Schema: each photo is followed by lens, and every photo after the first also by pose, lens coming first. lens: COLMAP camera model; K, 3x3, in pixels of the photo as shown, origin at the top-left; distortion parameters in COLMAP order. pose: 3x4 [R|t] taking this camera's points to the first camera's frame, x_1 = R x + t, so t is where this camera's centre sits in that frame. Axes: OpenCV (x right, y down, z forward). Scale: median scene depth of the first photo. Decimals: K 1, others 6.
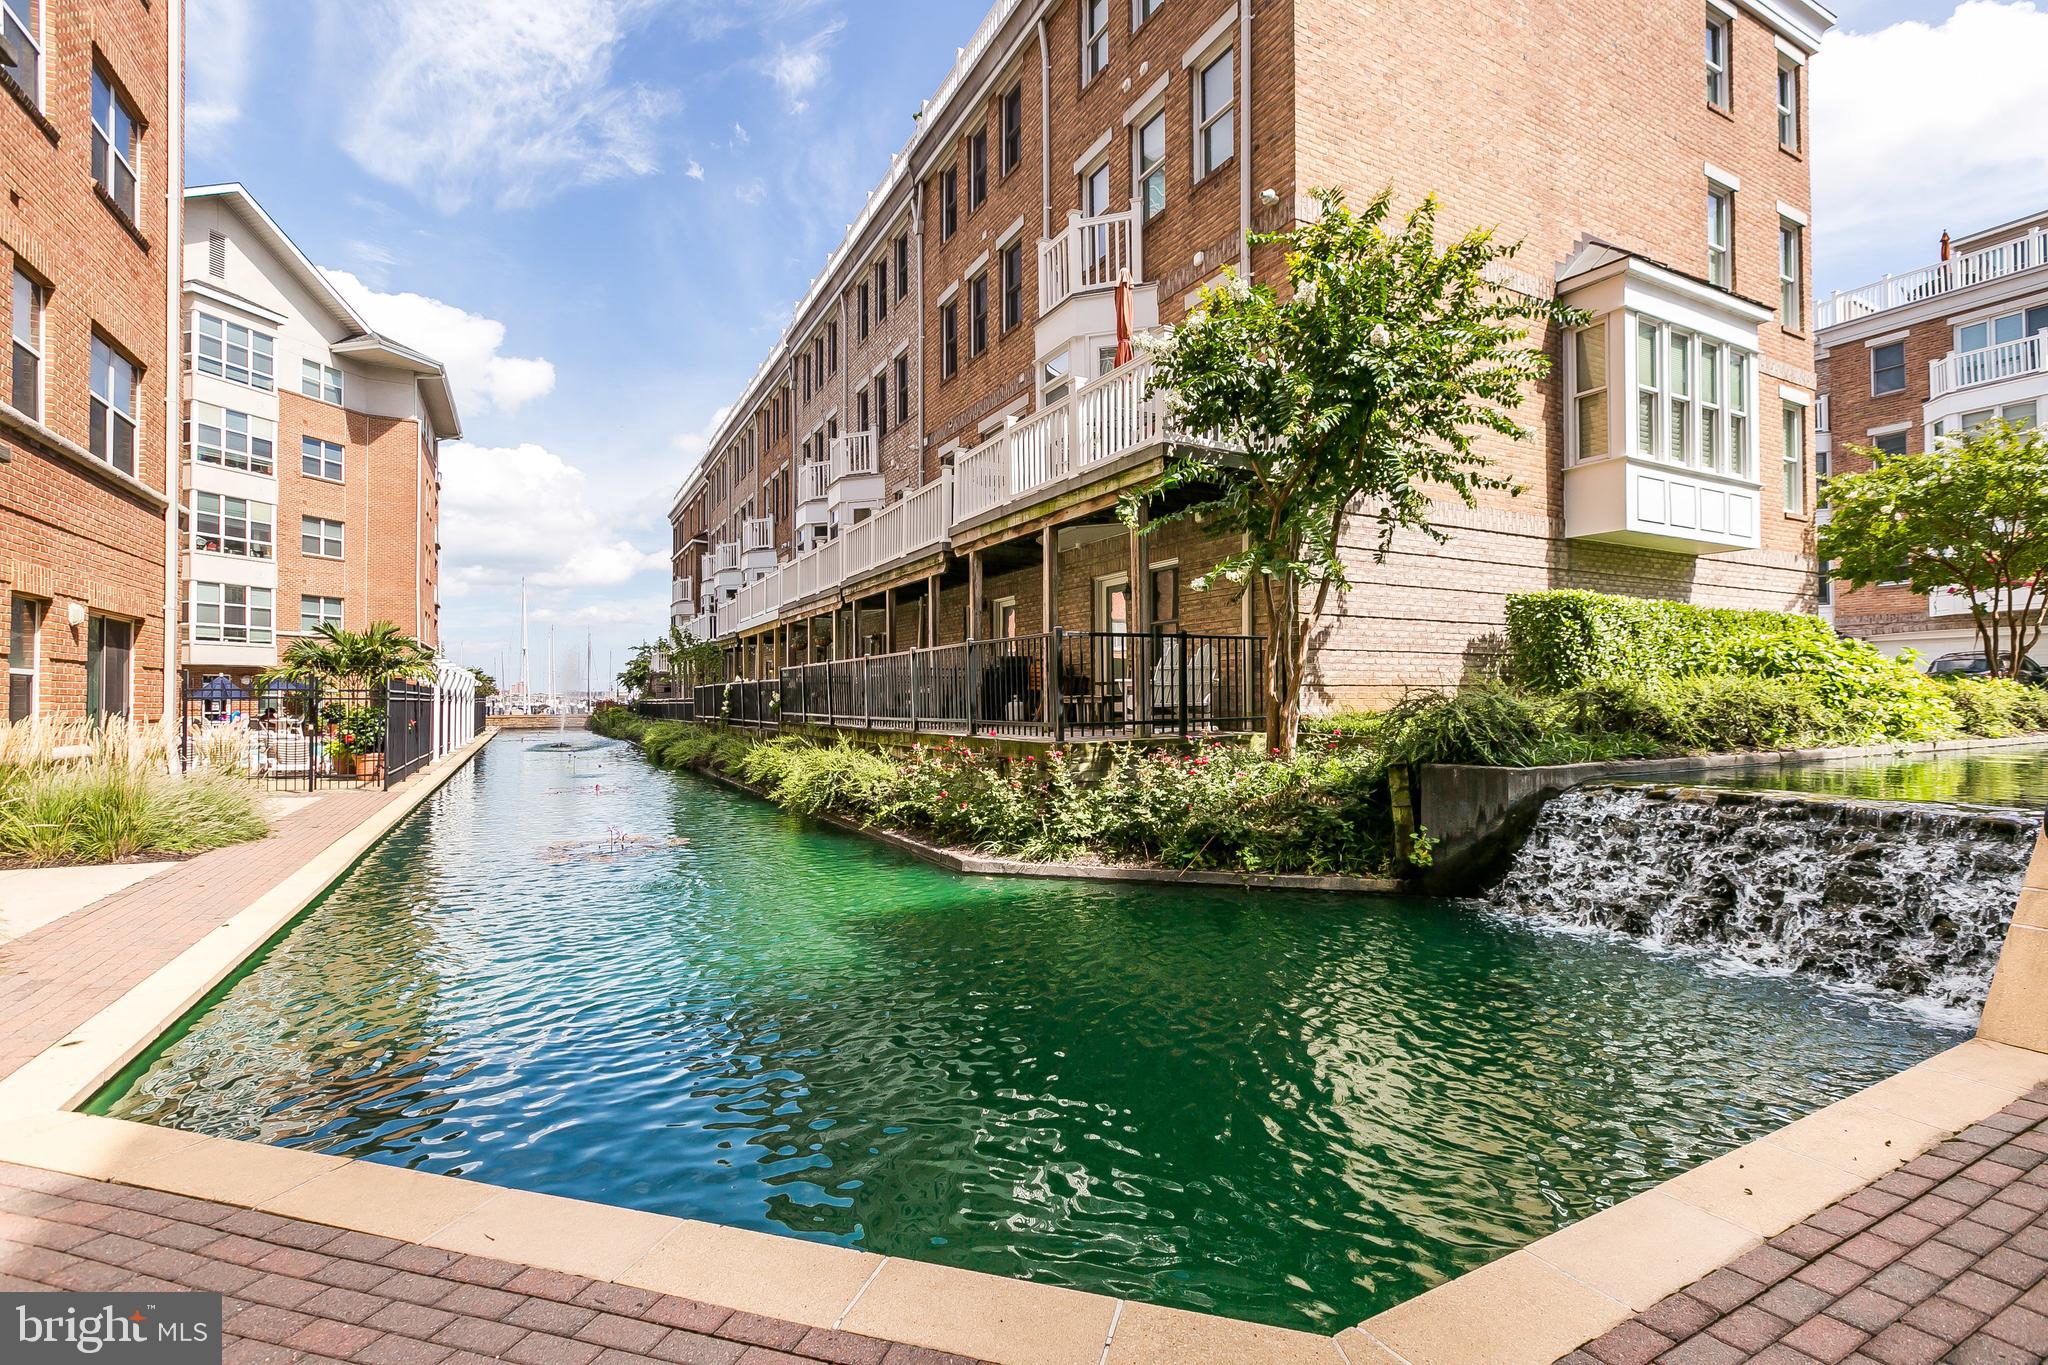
lens RADIAL K [[918.1, 0, 1024.0], [0, 918.1, 682.5], [0, 0, 1]] dist [0.001767, 0.000358]
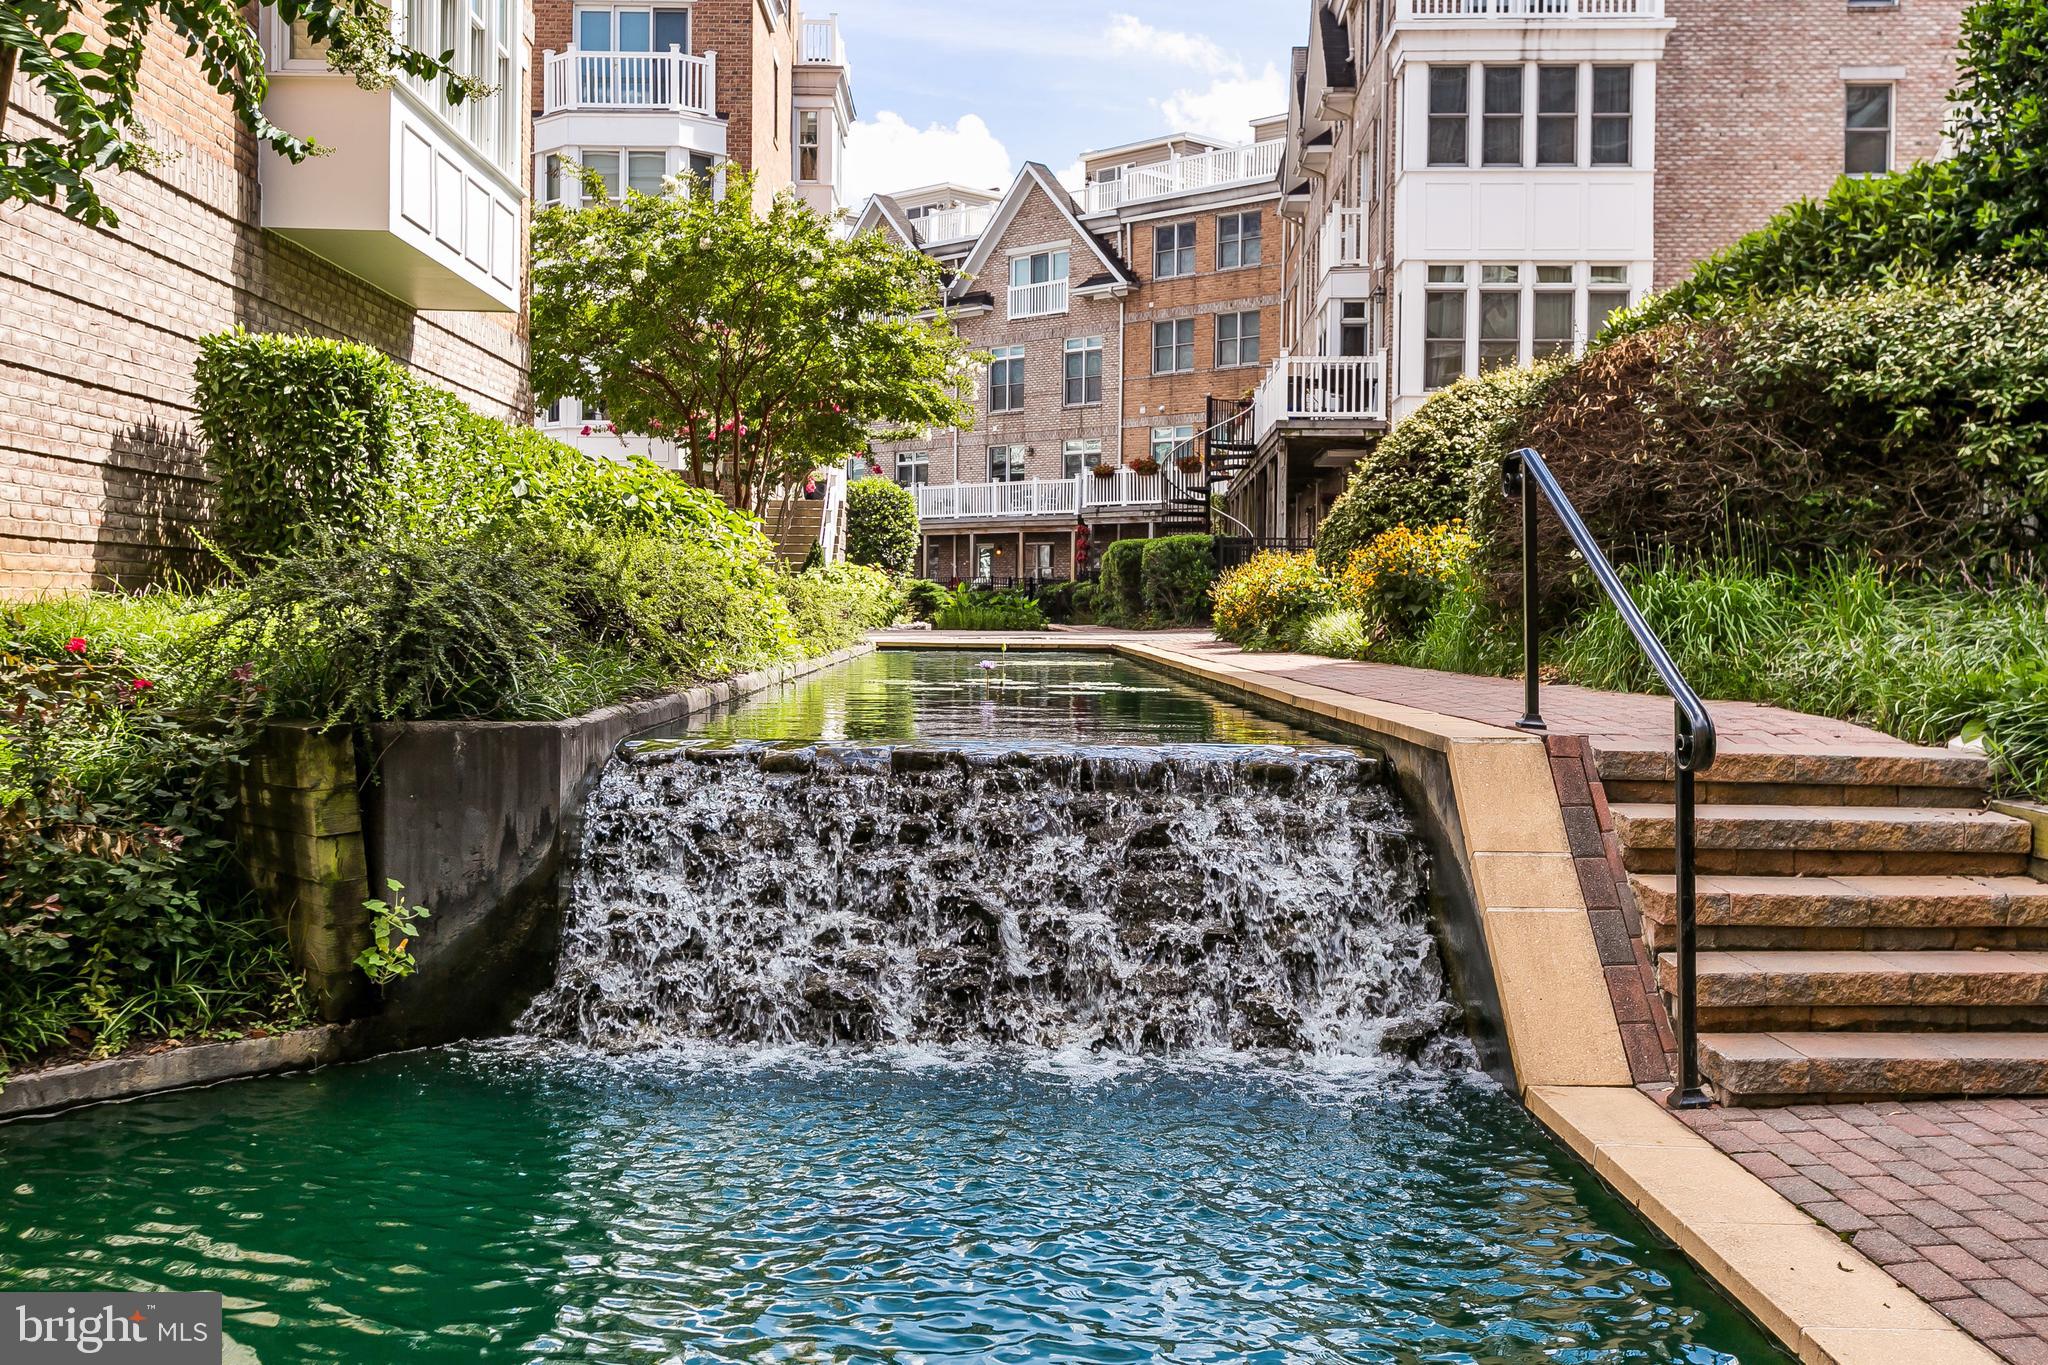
lens RADIAL K [[1988.2, 0, 1017.7], [0, 1988.2, 688.6], [0, 0, 1]] dist [0.000619, -0.027749]
pose [[0.454851, -0.024320, 0.890236, -0.098892], [-0.028989, 0.998693, 0.042094, 0.014930], [-0.890096, -0.044954, 0.453551, 0.184546]]
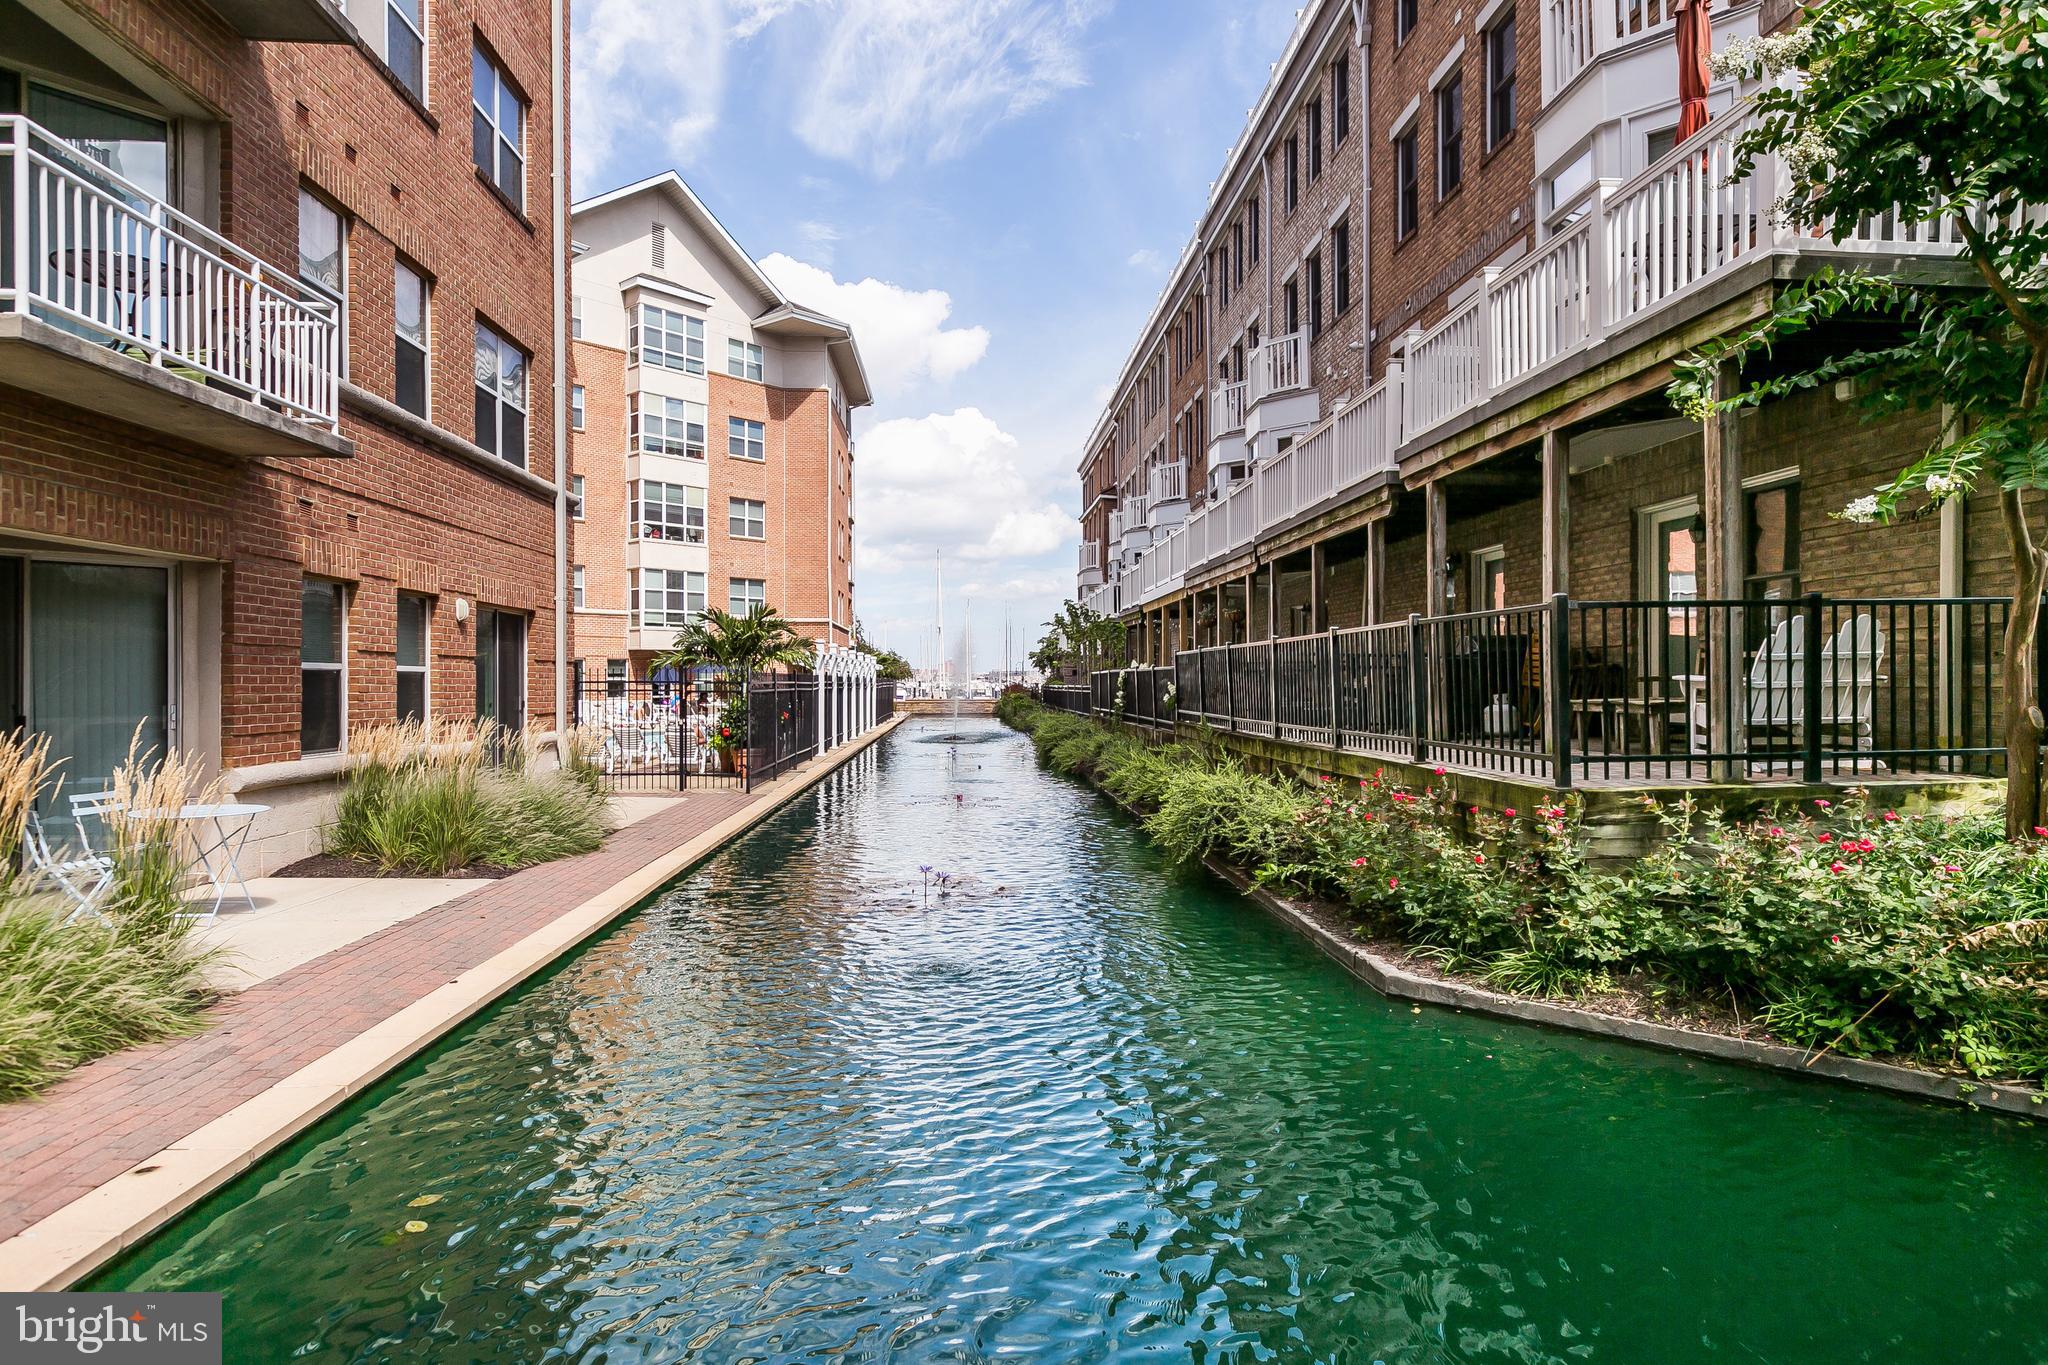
lens RADIAL K [[1110.7, 0, 1024.0], [0, 1110.7, 682.5], [0, 0, 1]] dist [0.000830, -0.000018]
pose [[0.907548, 0.003236, -0.419936, 0.014758], [0.005420, 0.999797, 0.019418, -0.011749], [0.419913, -0.019899, 0.907346, 0.124537]]
